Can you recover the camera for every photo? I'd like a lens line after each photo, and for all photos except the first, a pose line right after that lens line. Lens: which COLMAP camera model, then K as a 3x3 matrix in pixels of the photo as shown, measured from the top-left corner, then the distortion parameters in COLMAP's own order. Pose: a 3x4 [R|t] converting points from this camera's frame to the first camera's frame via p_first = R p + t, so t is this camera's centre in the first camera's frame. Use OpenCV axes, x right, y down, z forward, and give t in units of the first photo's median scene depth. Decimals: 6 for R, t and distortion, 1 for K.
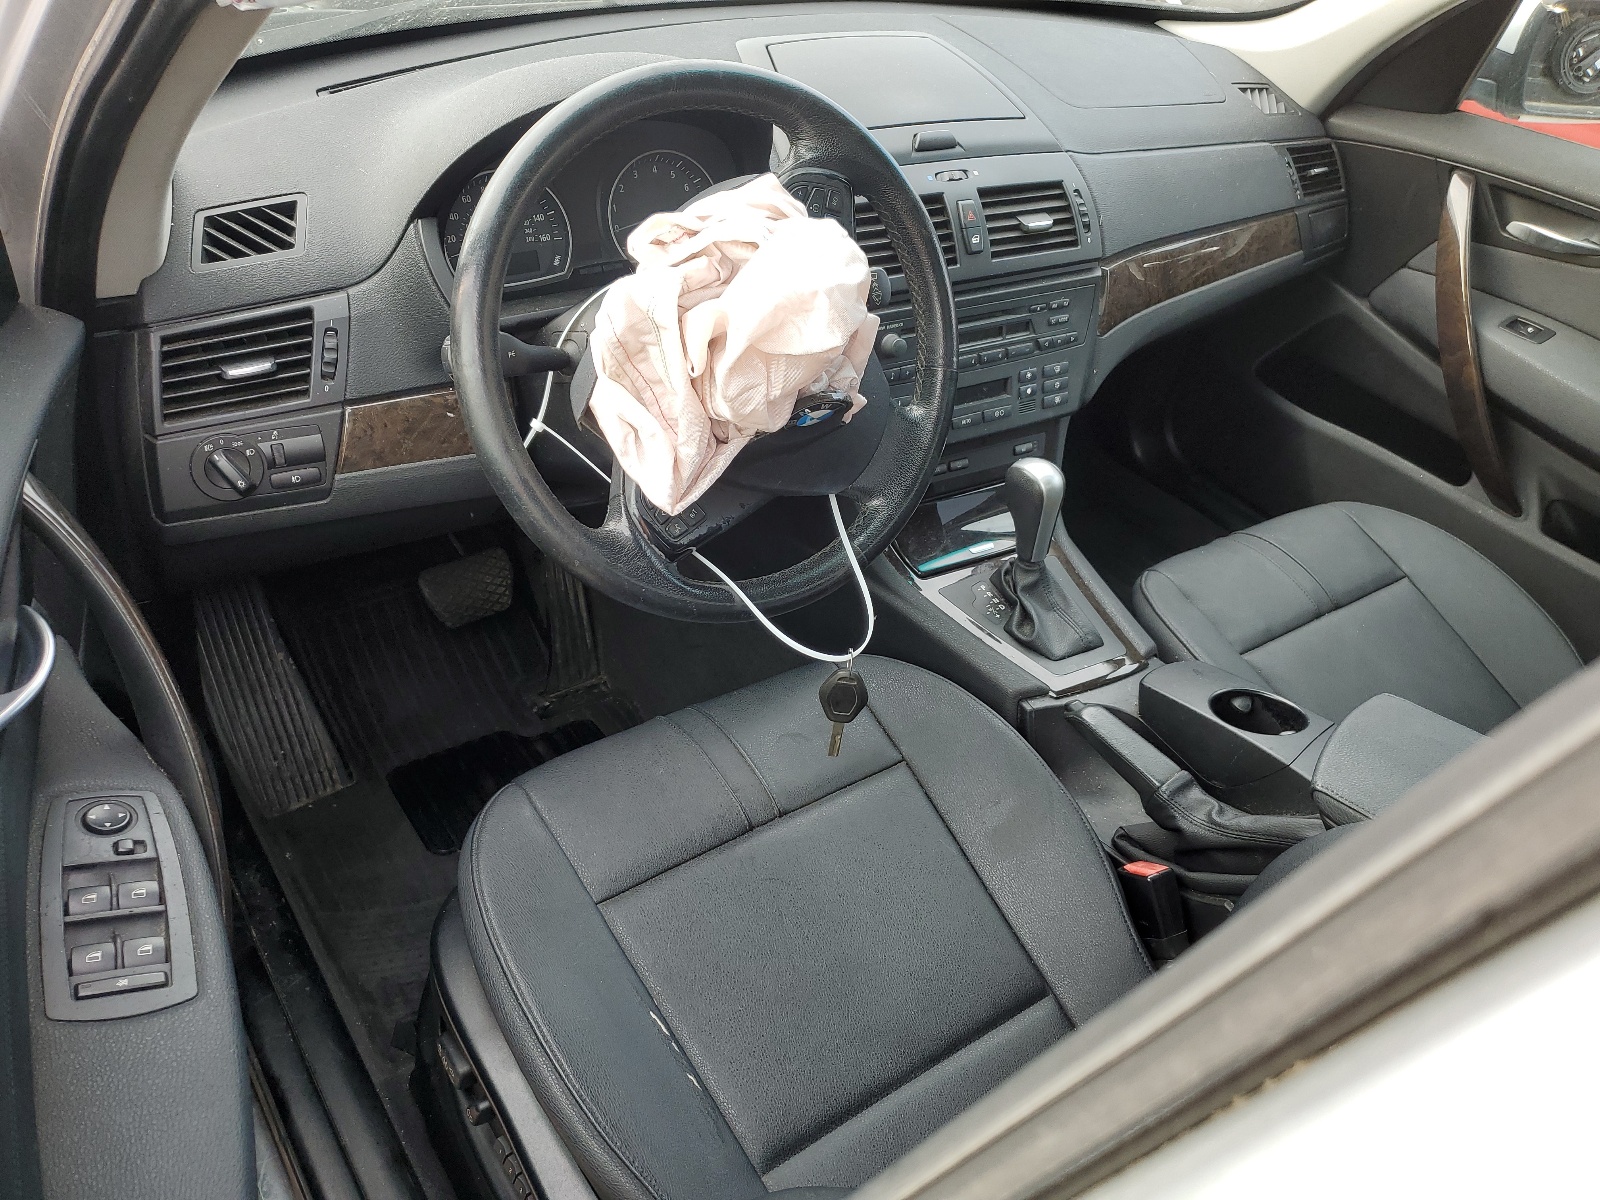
lens RADIAL K [[1194.9, 0, 800.0], [0, 1194.9, 600.0], [0, 0, 1]] dist [0.002649, 0.000483]
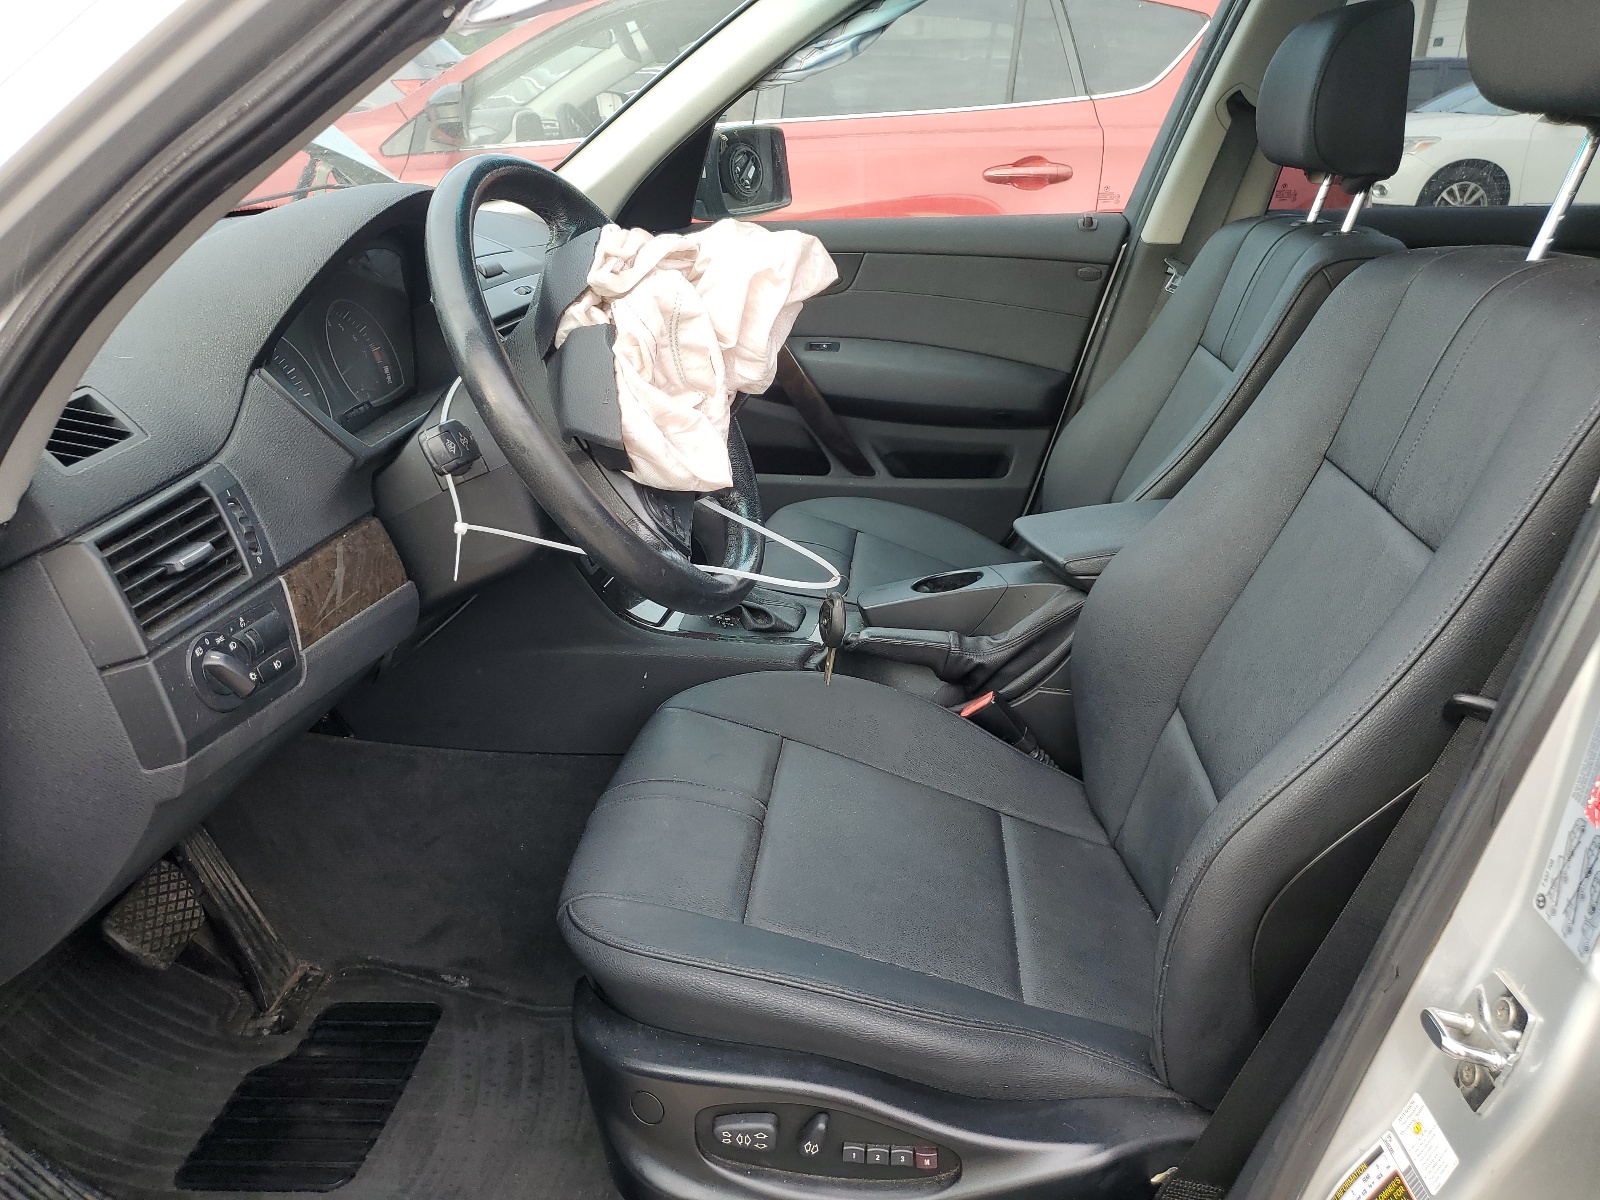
lens RADIAL K [[1186.2, 0, 800.0], [0, 1186.2, 600.0], [0, 0, 1]] dist [0.003752, 0.000124]
pose [[0.664038, -0.376381, 0.646058, -0.695329], [0.507659, 0.861326, -0.019996, 0.067532], [-0.548940, 0.341255, 0.763027, 0.122200]]
